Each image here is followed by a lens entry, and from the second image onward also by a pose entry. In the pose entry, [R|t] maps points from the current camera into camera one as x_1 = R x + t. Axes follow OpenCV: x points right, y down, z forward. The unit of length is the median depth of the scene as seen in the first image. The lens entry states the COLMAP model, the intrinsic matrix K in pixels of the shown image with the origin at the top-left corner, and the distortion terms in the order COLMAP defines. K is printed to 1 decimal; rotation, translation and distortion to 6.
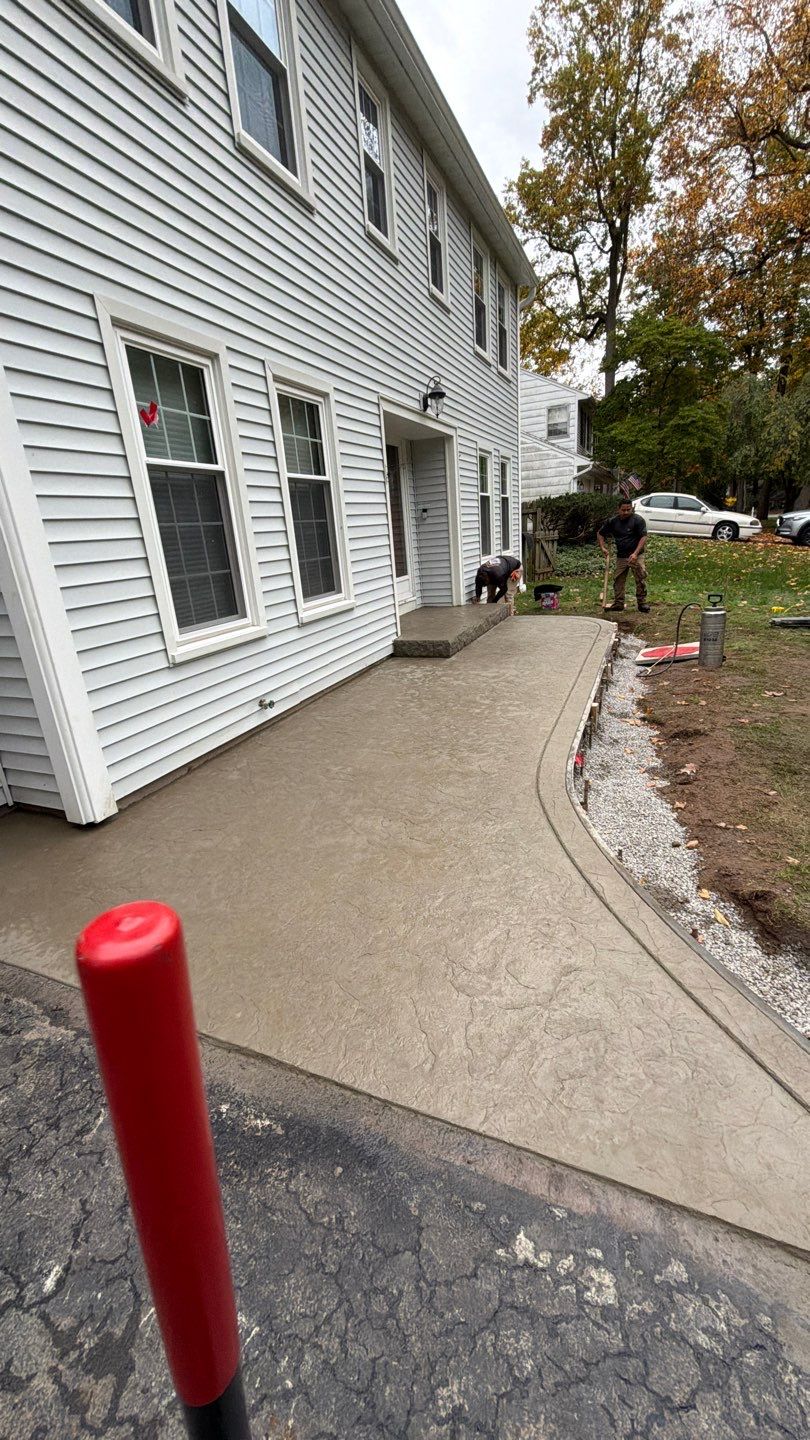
lens RADIAL K [[567.6, 0, 408.4], [0, 567.6, 713.5], [0, 0, 1]] dist [-0.002791, 0.000283]
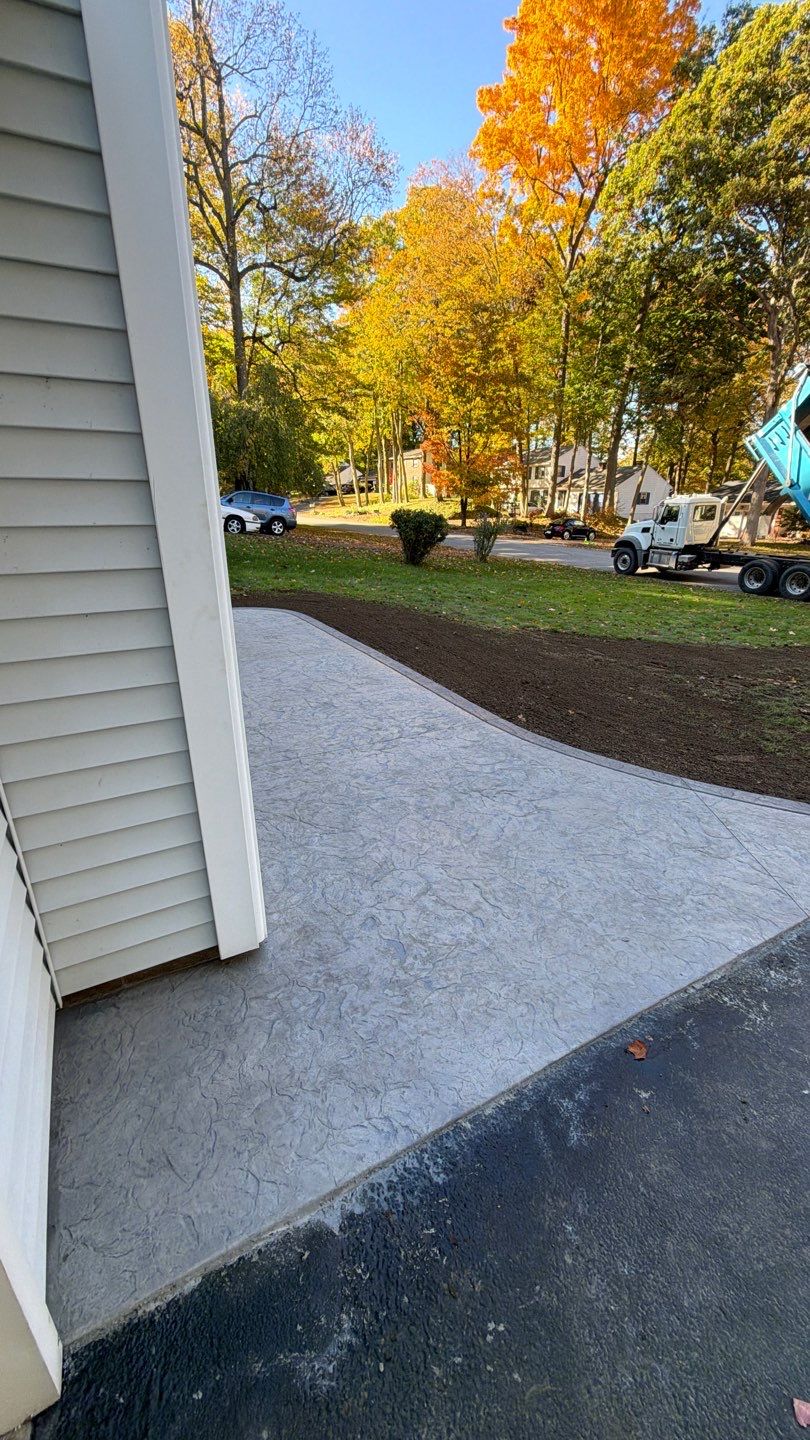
lens RADIAL K [[567.6, 0, 405.8], [0, 567.6, 714.9], [0, 0, 1]] dist [-0.002791, 0.000283]
pose [[0.624238, -0.204380, 0.754026, -0.574660], [0.189258, 0.975985, 0.107861, -0.065921], [-0.757963, 0.075375, 0.647928, 0.247629]]
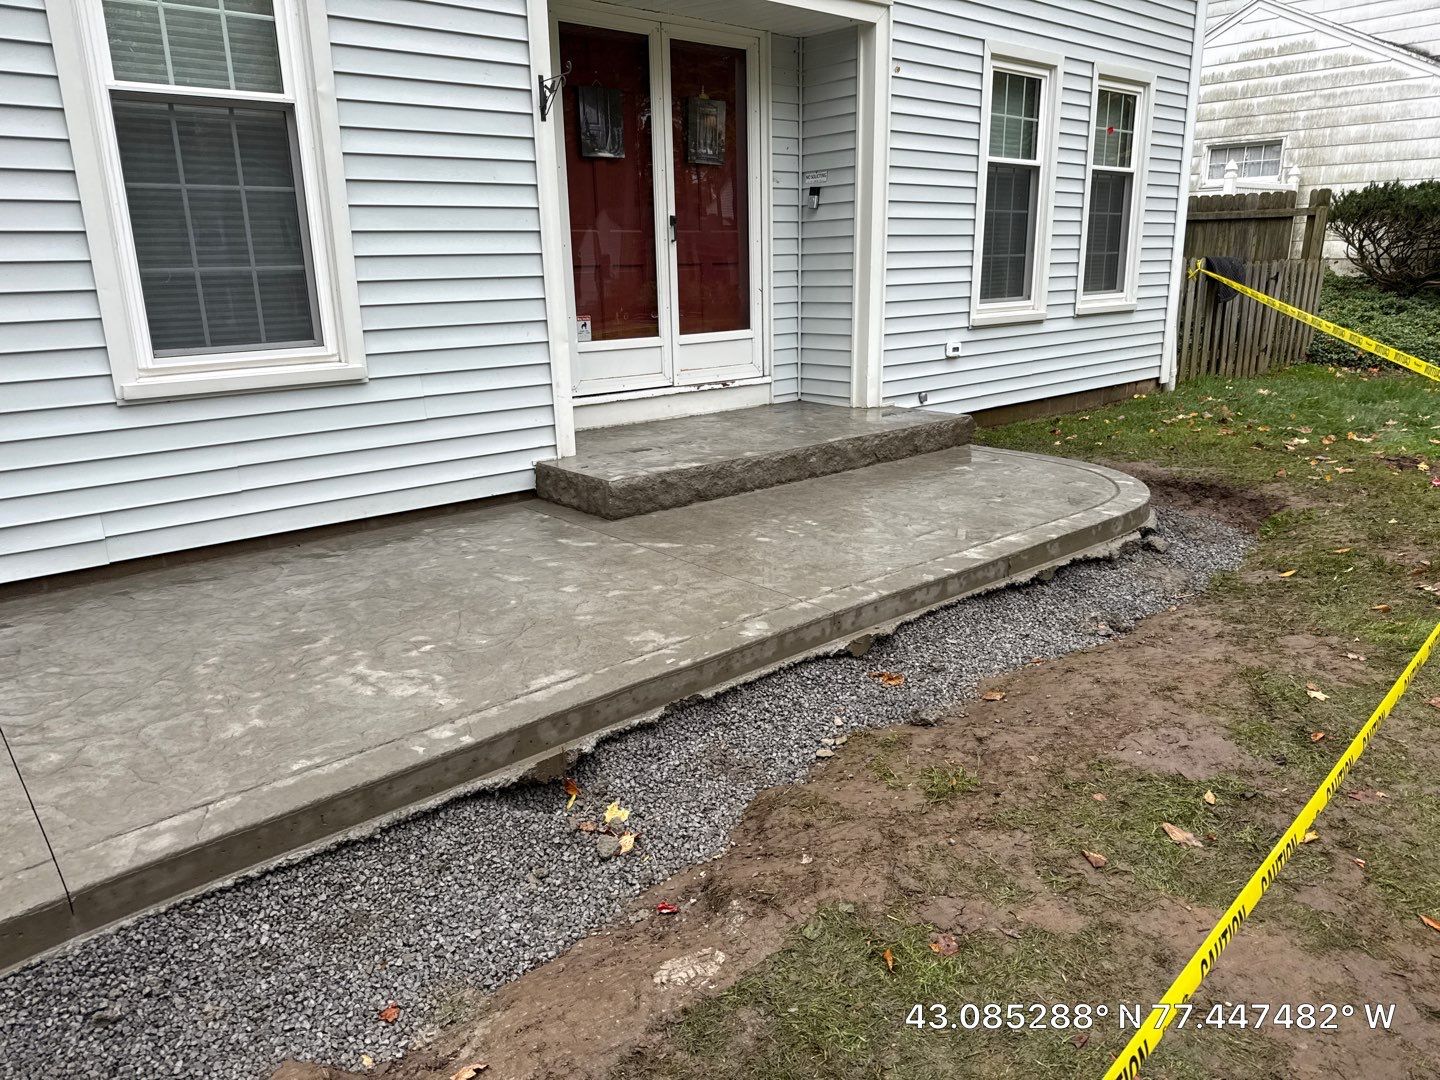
lens RADIAL K [[1019.3, 0, 705.7], [0, 1019.3, 541.6], [0, 0, 1]] dist [0.008731, -0.021163]
pose [[0.893435, 0.170917, -0.415405, 0.595549], [-0.181005, 0.983363, 0.015303, -0.138330], [0.411109, 0.061518, 0.909508, 0.421038]]
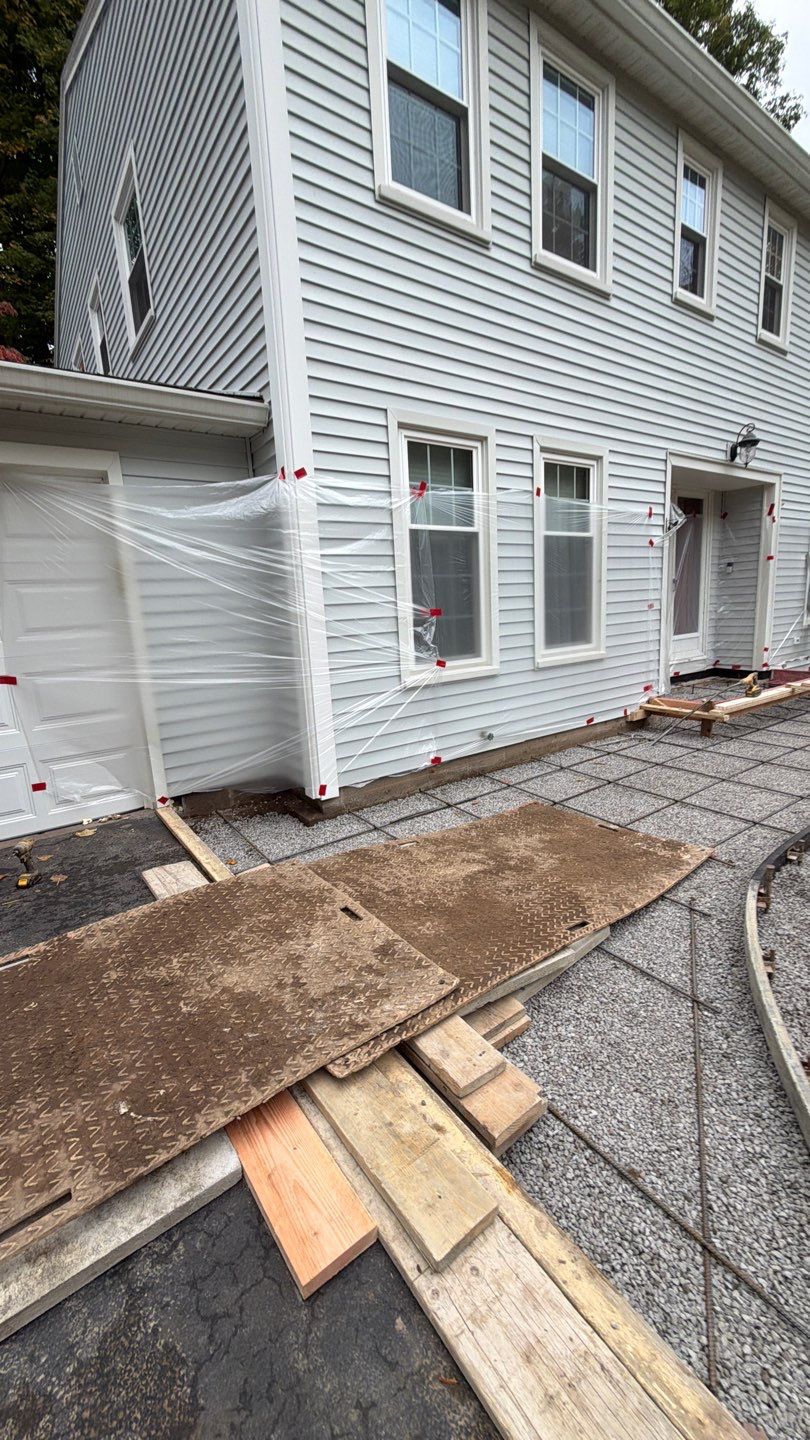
lens RADIAL K [[567.6, 0, 411.2], [0, 567.6, 711.6], [0, 0, 1]] dist [-0.002791, 0.000283]
pose [[0.848023, 0.135527, -0.512337, 0.163860], [-0.179087, 0.983161, -0.036354, 0.002649], [0.498783, 0.122582, 0.858015, -0.021404]]
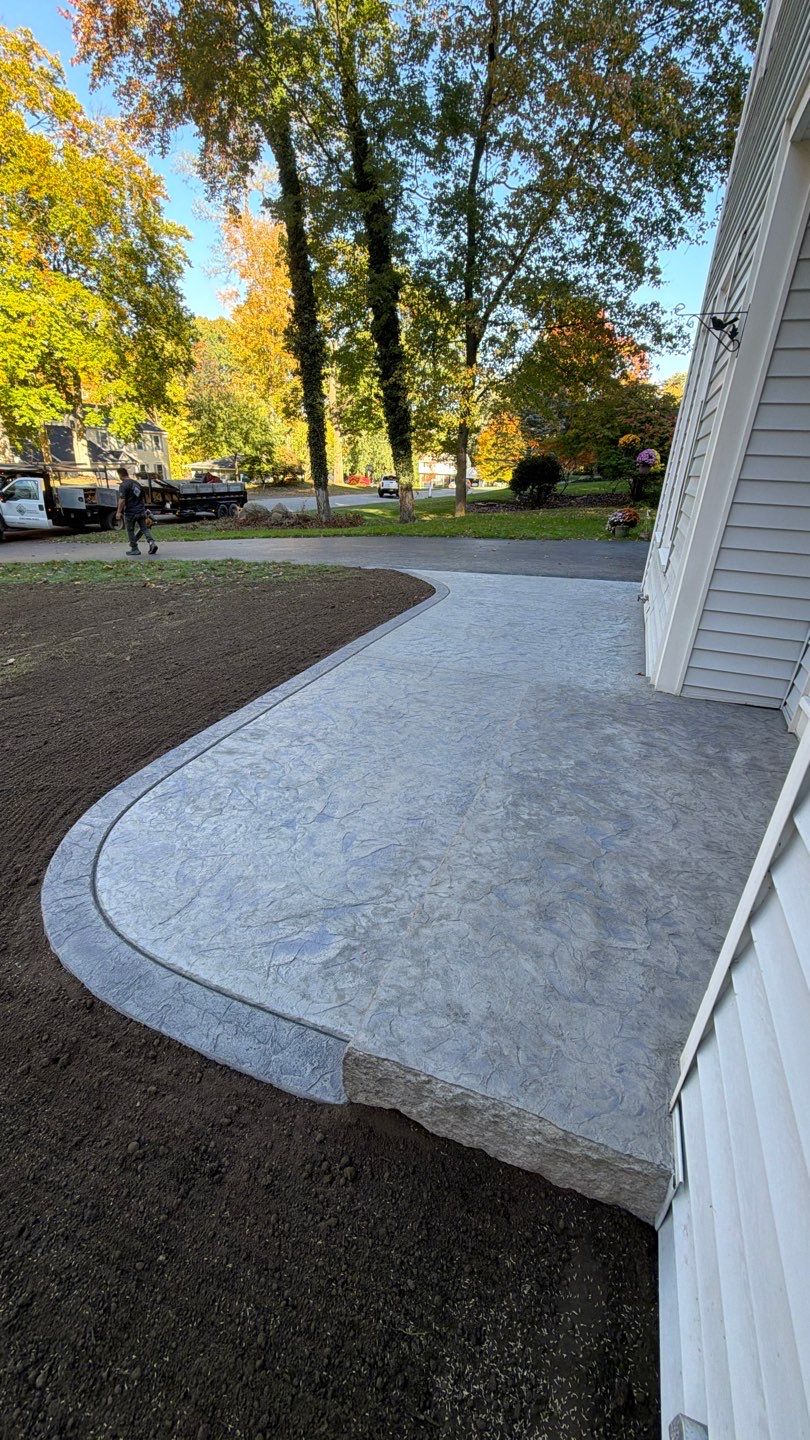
lens RADIAL K [[567.6, 0, 404.9], [0, 567.6, 722.3], [0, 0, 1]] dist [-0.002791, 0.000283]
pose [[-0.998935, 0.043025, -0.016688, 0.296380], [0.020109, 0.731309, 0.681750, -0.634949], [0.041537, 0.680688, -0.731395, 1.901436]]
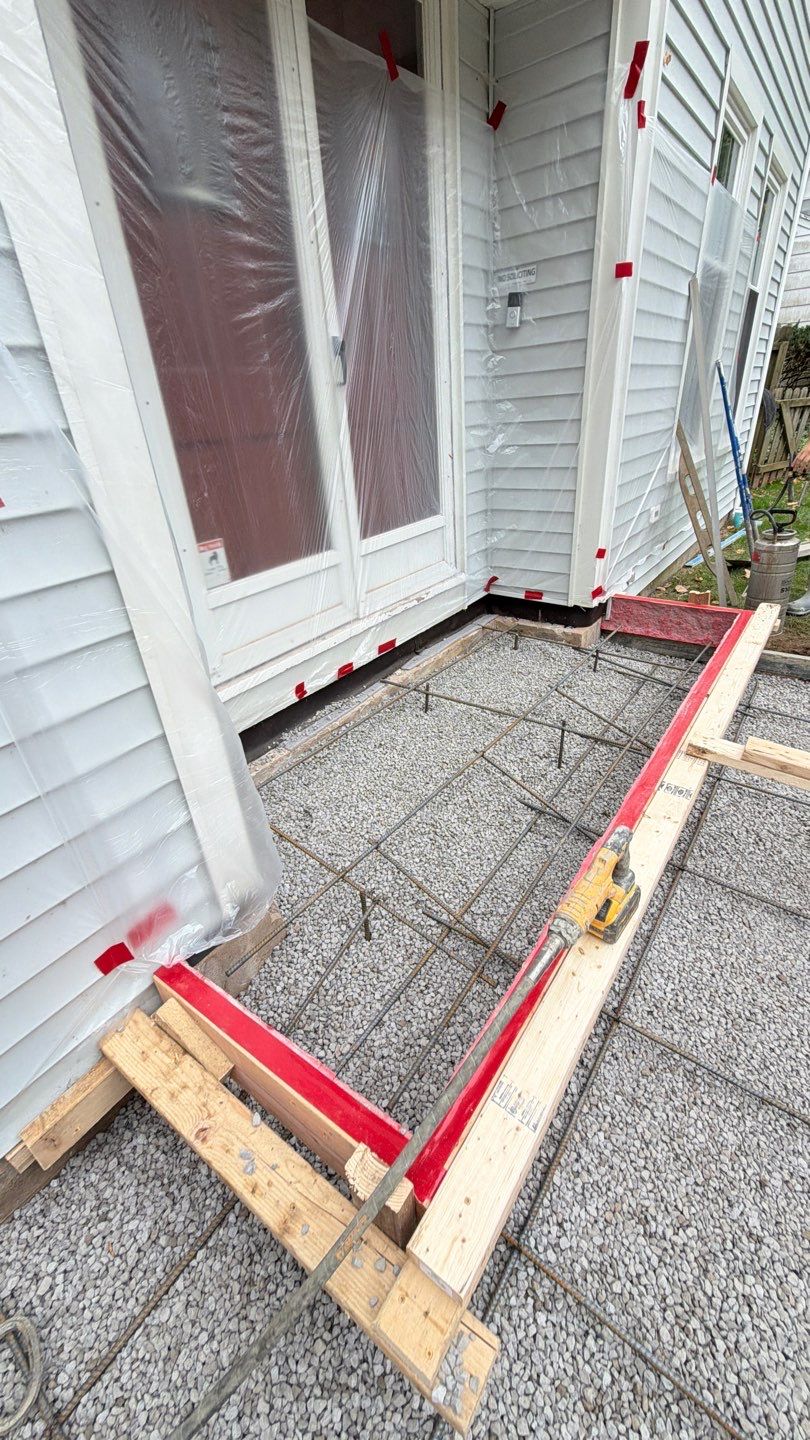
lens RADIAL K [[567.6, 0, 406.4], [0, 567.6, 720.4], [0, 0, 1]] dist [-0.002791, 0.000283]
pose [[0.970139, 0.131427, -0.203858, 0.113278], [-0.083781, 0.970318, 0.226858, -0.347306], [0.227622, -0.203004, 0.952354, 1.127080]]
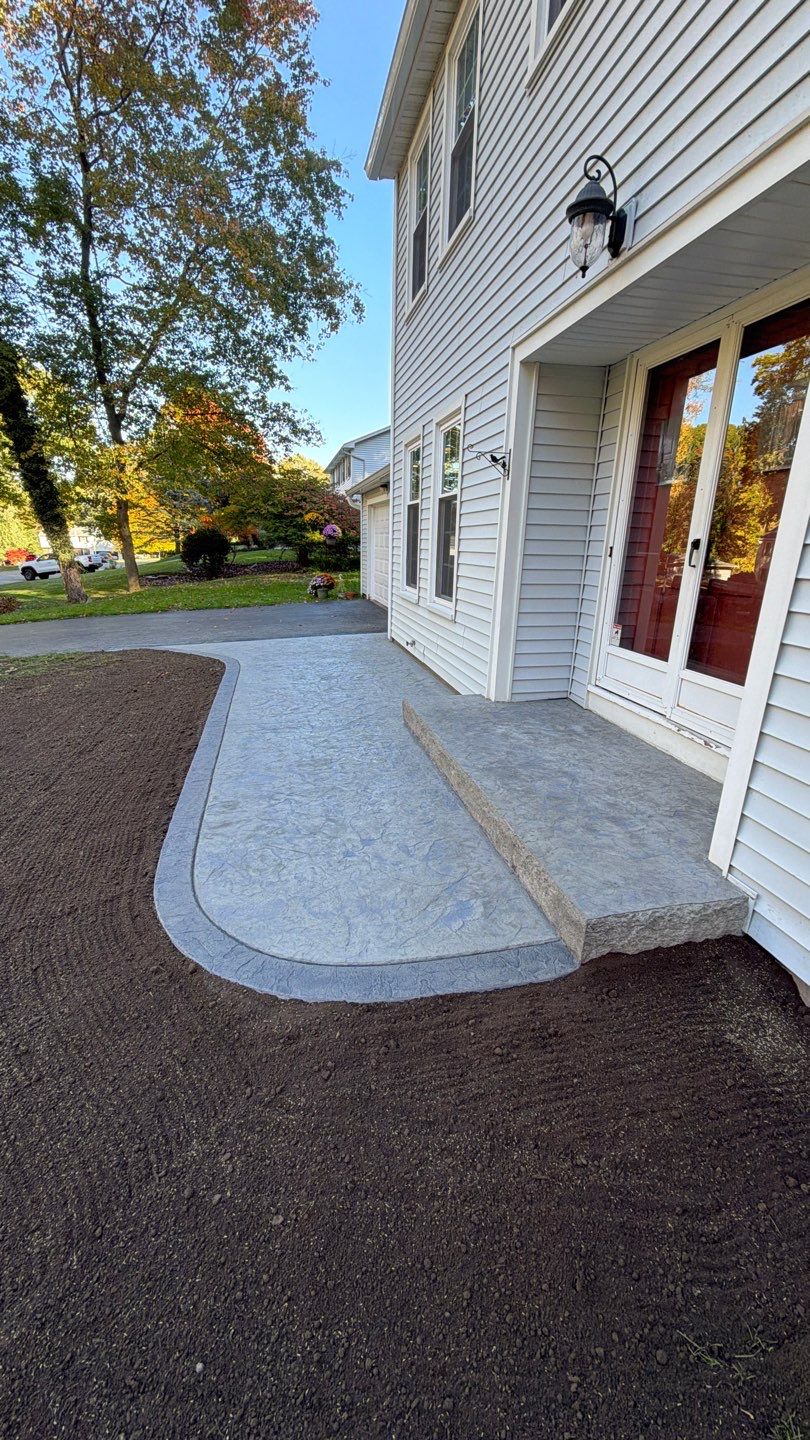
lens RADIAL K [[567.6, 0, 406.5], [0, 567.6, 721.4], [0, 0, 1]] dist [-0.002791, 0.000283]
pose [[-0.814204, 0.228426, -0.533755, 0.615600], [-0.141841, 0.813227, 0.564396, -0.677532], [0.562986, 0.535242, -0.629732, 1.919246]]
